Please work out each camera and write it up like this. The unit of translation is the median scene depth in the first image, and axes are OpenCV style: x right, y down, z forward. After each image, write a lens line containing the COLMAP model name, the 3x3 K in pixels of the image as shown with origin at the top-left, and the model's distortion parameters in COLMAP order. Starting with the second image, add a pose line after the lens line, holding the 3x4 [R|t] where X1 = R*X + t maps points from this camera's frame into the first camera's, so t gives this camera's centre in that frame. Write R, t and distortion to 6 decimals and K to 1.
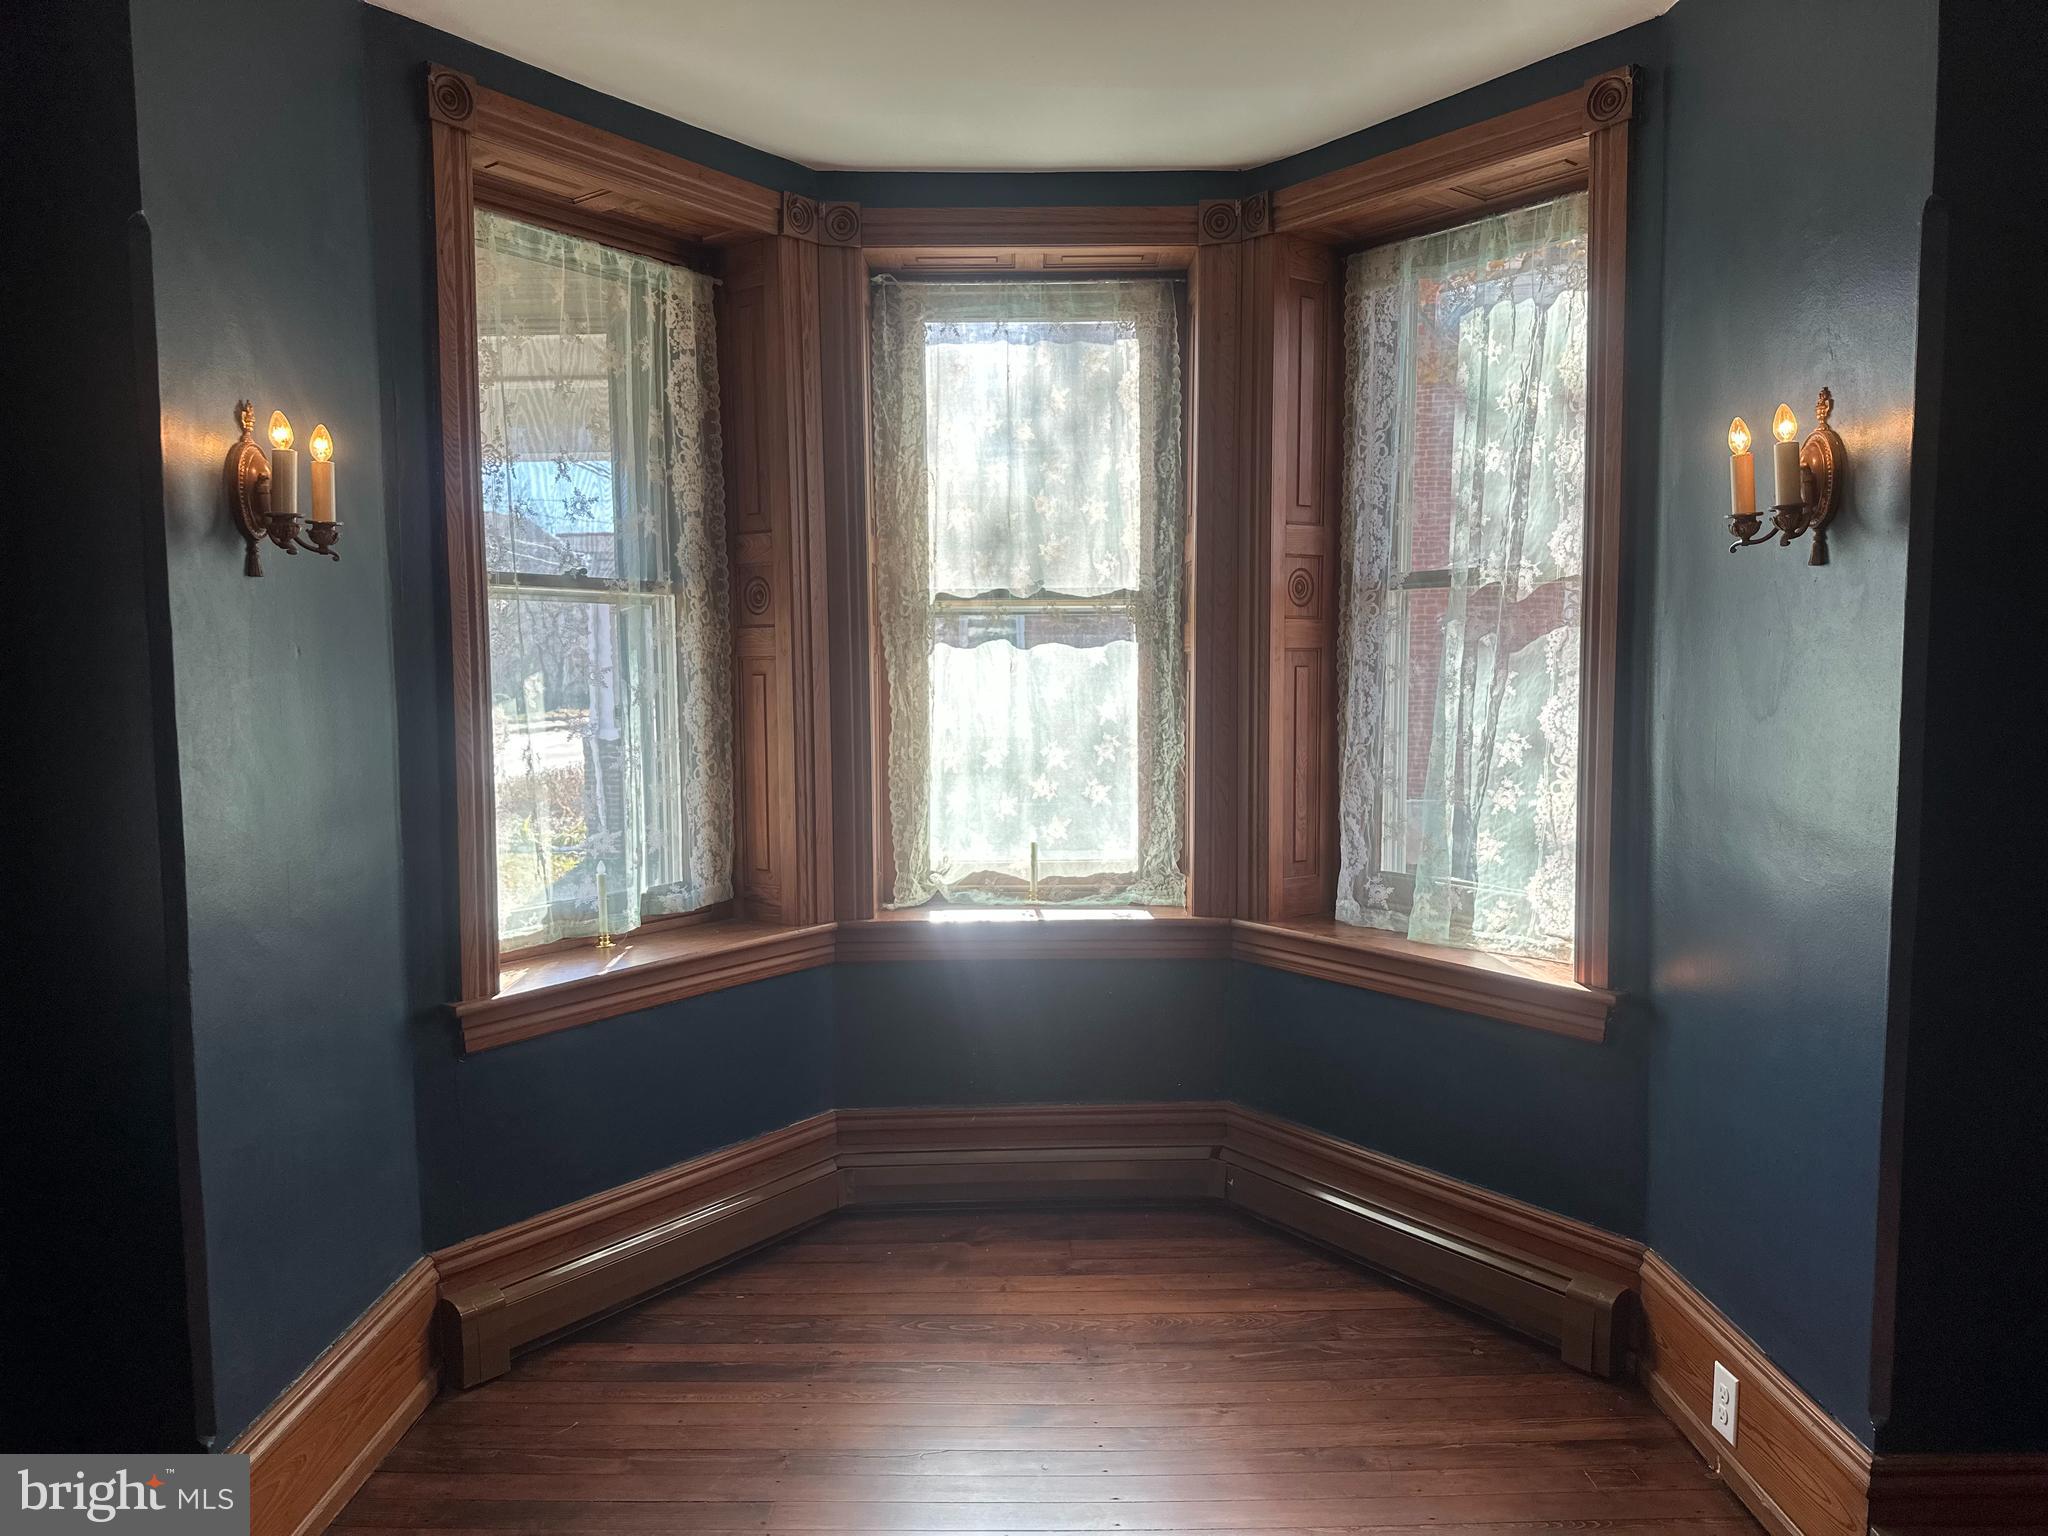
lens RADIAL K [[1434.1, 0, 1027.6], [0, 1434.1, 781.1], [0, 0, 1]] dist [0.026019, -0.014444]
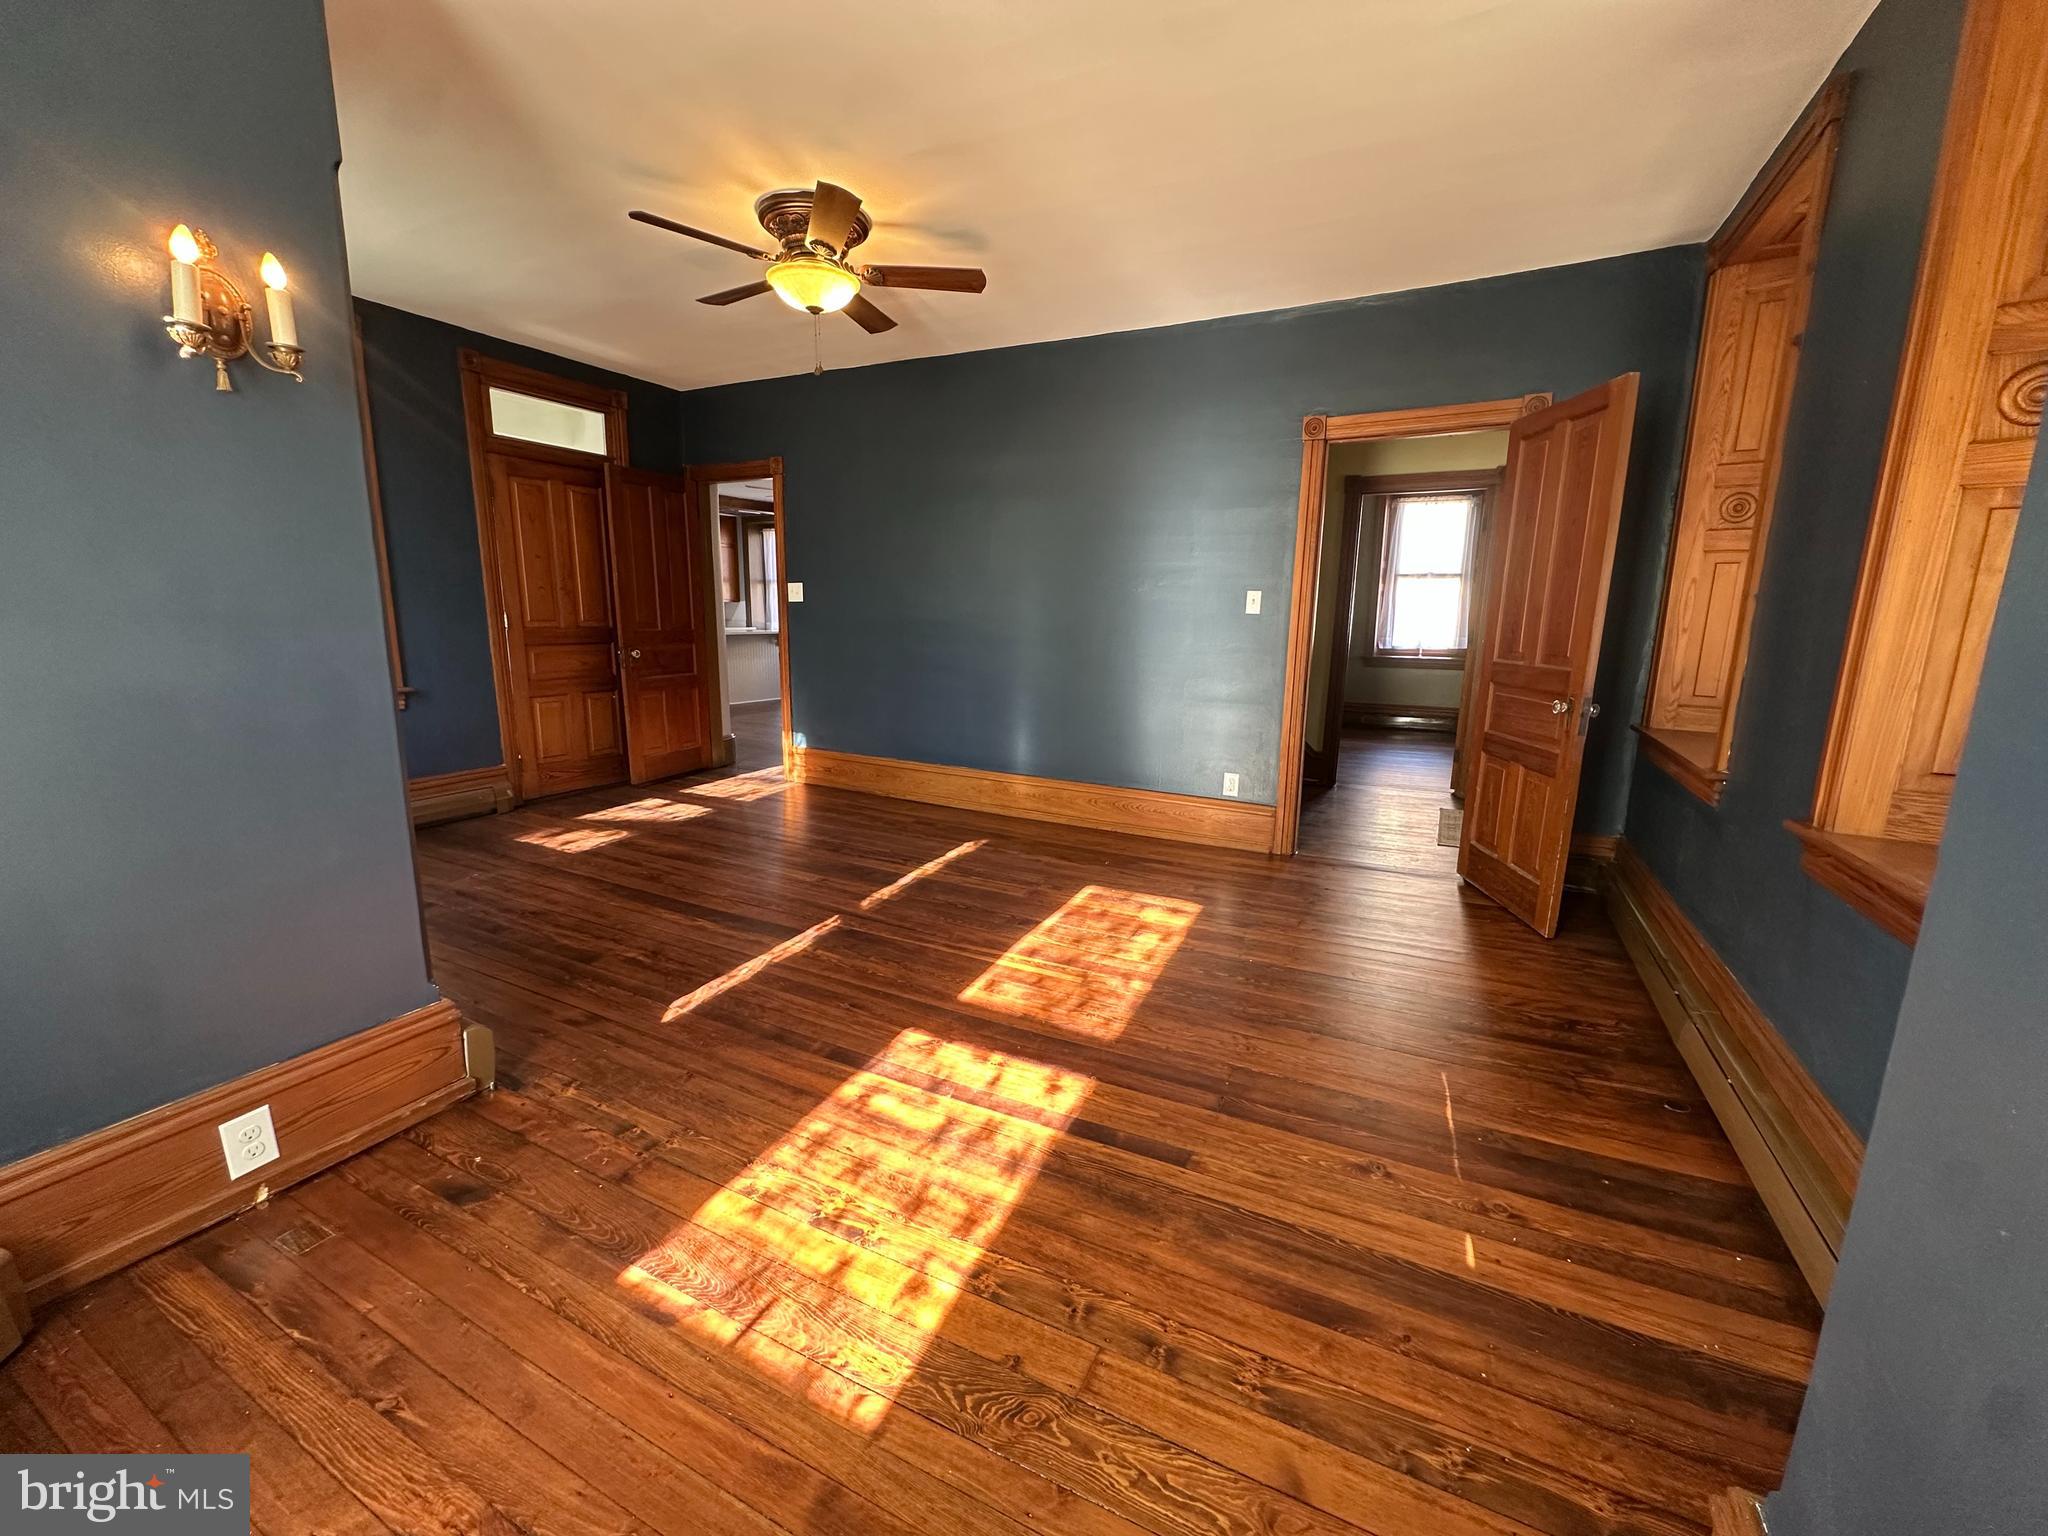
lens RADIAL K [[815.5, 0, 1026.2], [0, 815.5, 762.0], [0, 0, 1]] dist [-0.003216, 0.000007]
pose [[-0.887988, -0.090379, 0.450897, -0.242642], [0.031436, 0.966273, 0.255592, -0.004794], [-0.458790, 0.241138, -0.855198, 0.892646]]
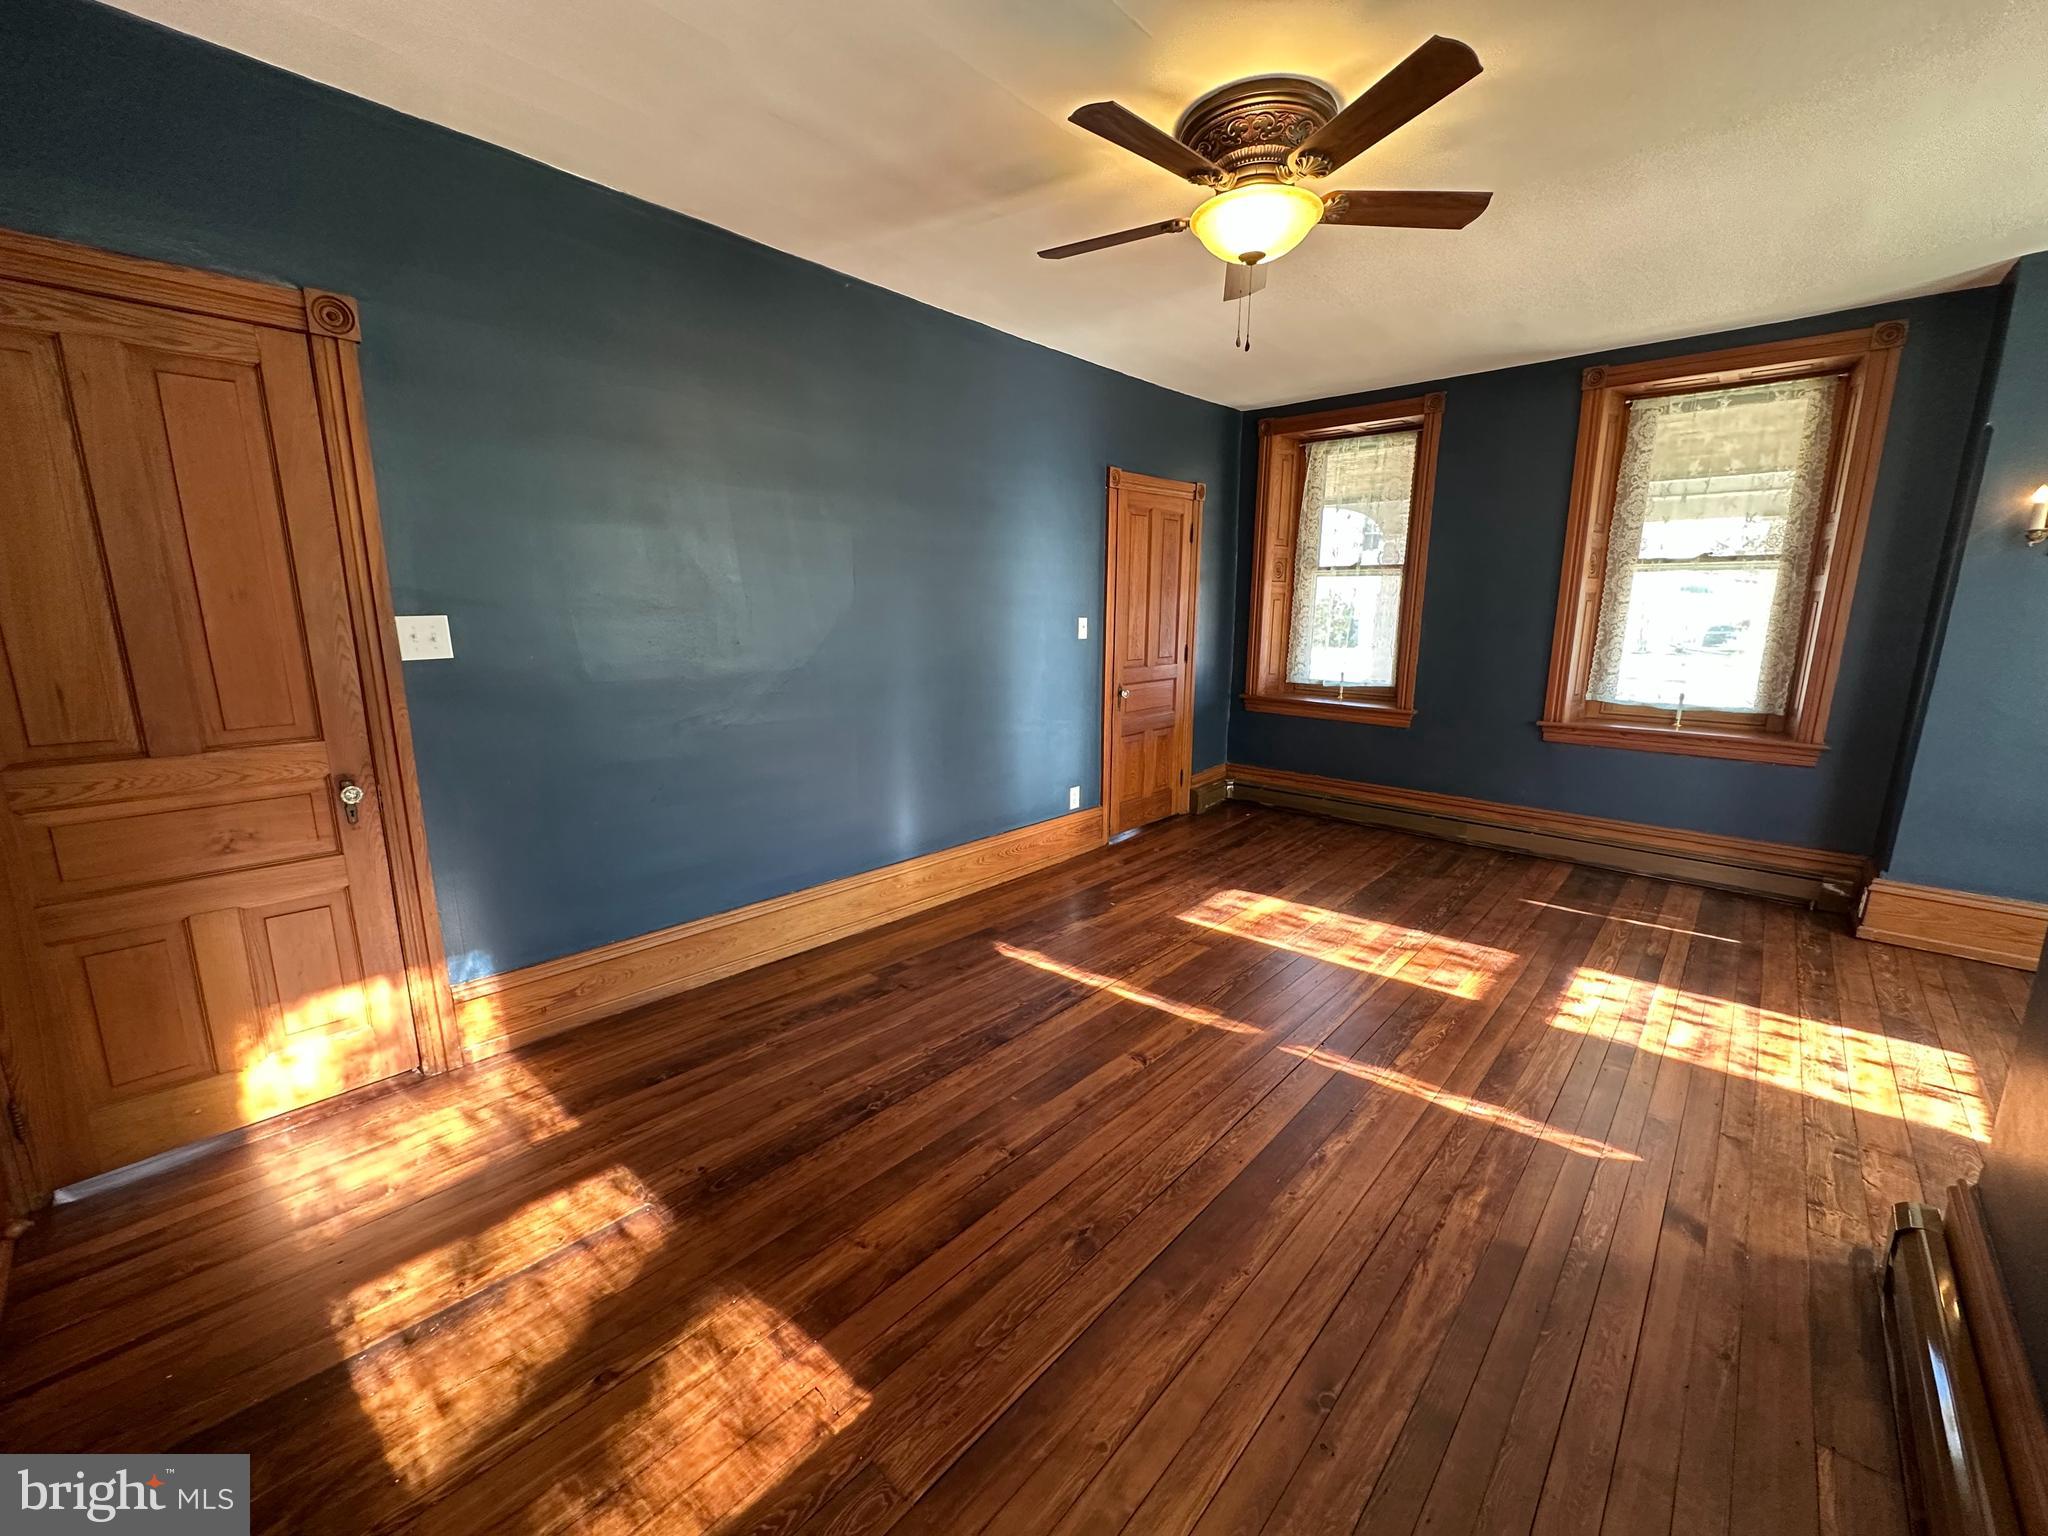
lens RADIAL K [[815.5, 0, 1024.2], [0, 815.5, 767.2], [0, 0, 1]] dist [-0.003216, 0.000007]
pose [[-0.683212, 0.151138, -0.714408, 1.066055], [-0.061544, 0.962947, 0.262574, -0.035930], [0.727622, 0.223362, -0.648595, 0.475488]]
